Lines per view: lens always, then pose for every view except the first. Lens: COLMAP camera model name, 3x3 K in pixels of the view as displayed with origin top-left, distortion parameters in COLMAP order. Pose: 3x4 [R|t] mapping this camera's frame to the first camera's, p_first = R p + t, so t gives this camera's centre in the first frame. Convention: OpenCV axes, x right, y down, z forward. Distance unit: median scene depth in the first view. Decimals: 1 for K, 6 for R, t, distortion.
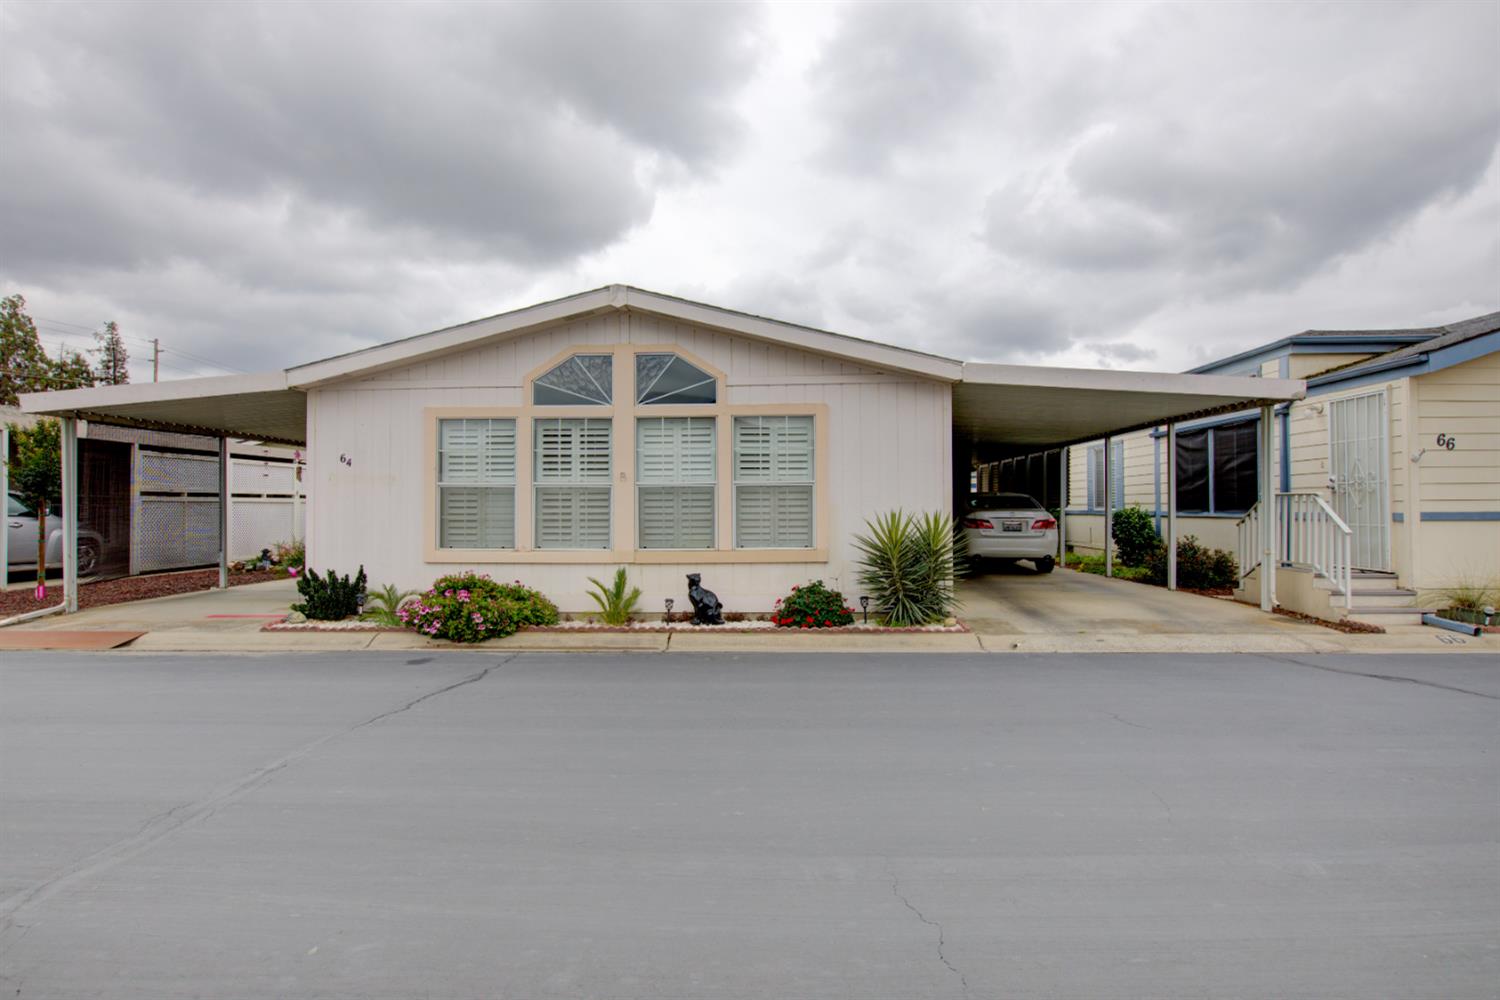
lens RADIAL K [[860.9, 0, 746.1], [0, 860.9, 501.2], [0, 0, 1]] dist [0.001691, 0.000215]
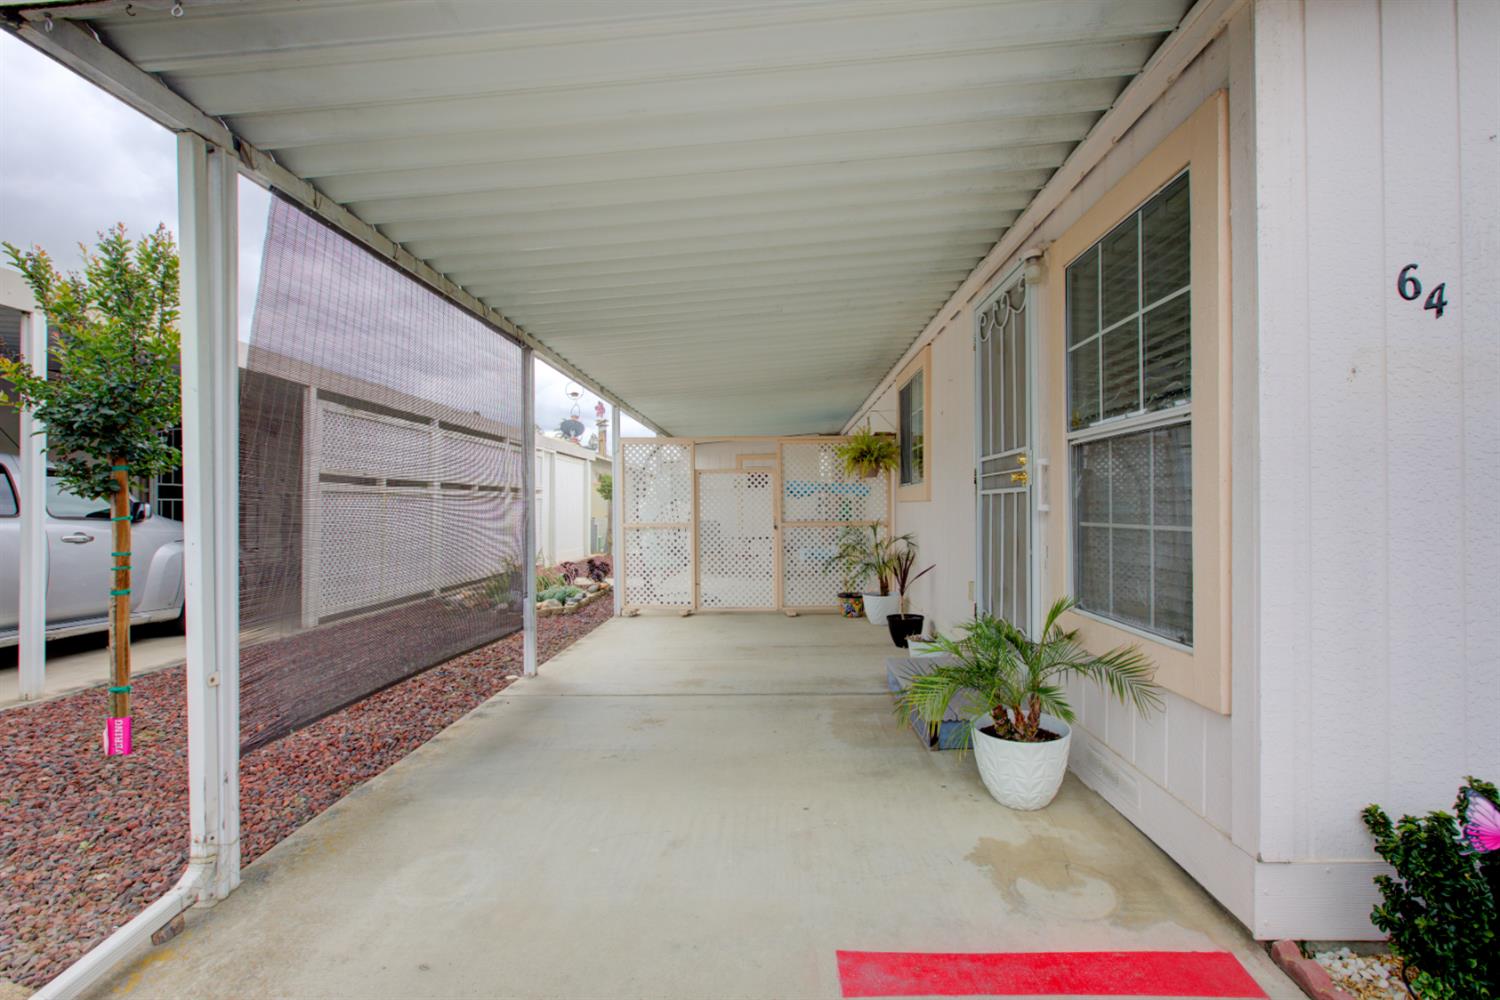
lens RADIAL K [[685.2, 0, 750.0], [0, 685.2, 504.5], [0, 0, 1]] dist [-0.010607, 0.005032]
pose [[0.999570, 0.001572, 0.029294, -0.655374], [-0.001664, 0.999994, 0.003134, 0.010273], [-0.029289, -0.003181, 0.999566, 0.823295]]
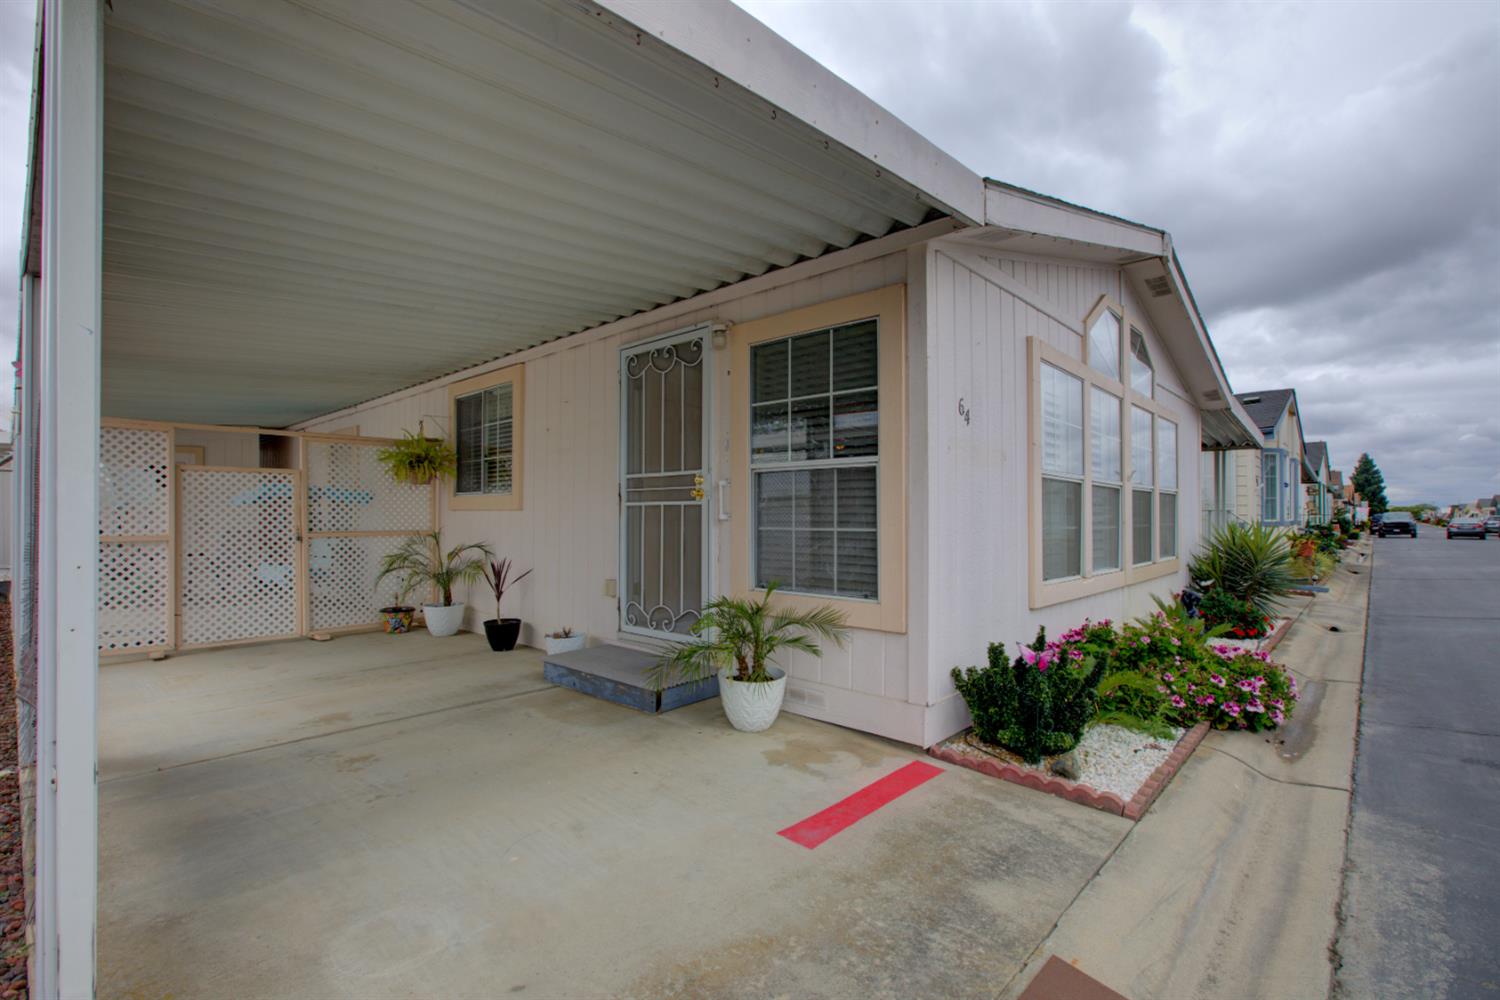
lens RADIAL K [[685.2, 0, 739.4], [0, 685.2, 514.5], [0, 0, 1]] dist [-0.010607, 0.005032]
pose [[0.653381, 0.007656, 0.756990, -0.835067], [-0.010771, 0.999942, -0.000816, 0.011064], [-0.756953, -0.007620, 0.653425, 0.849247]]
